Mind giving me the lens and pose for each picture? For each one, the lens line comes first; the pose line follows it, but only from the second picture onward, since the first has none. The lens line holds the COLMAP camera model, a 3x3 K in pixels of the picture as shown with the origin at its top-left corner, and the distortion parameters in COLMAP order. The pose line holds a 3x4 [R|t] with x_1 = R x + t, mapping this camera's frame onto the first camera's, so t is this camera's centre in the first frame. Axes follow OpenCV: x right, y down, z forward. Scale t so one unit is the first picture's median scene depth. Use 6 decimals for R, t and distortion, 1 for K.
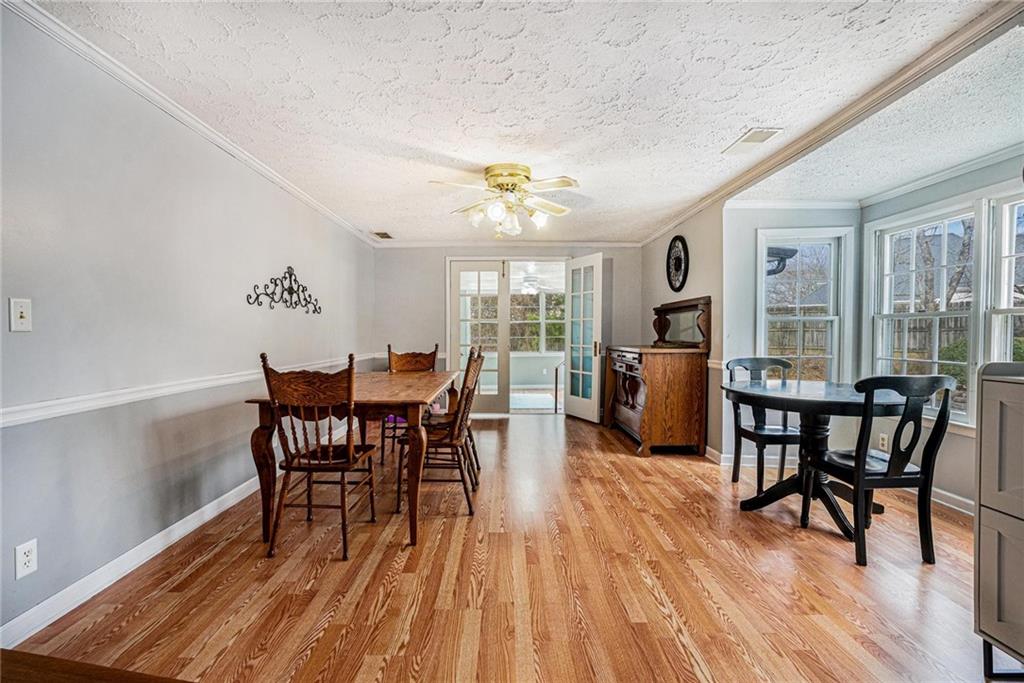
lens RADIAL K [[470.3, 0, 512.0], [0, 470.3, 341.5], [0, 0, 1]] dist [0.000168, 0.000025]
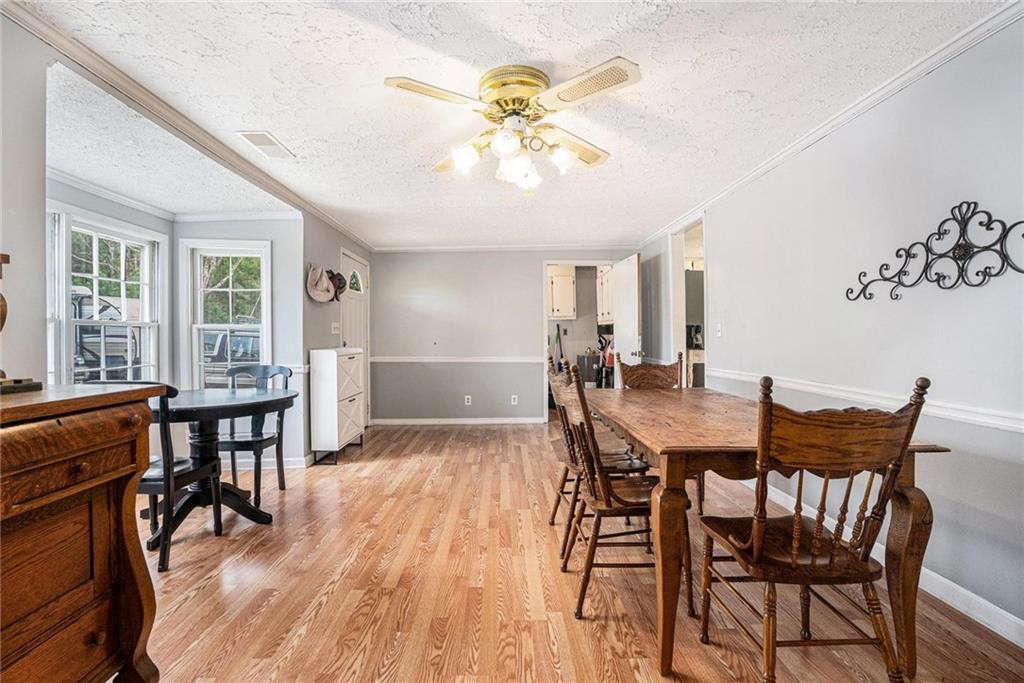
lens RADIAL K [[470.3, 0, 512.0], [0, 470.3, 341.5], [0, 0, 1]] dist [0.000168, 0.000025]
pose [[-0.999989, 0.002809, -0.003707, -0.001628], [0.002703, 0.999601, 0.028125, -0.037857], [0.003784, 0.028115, -0.999598, 1.860804]]
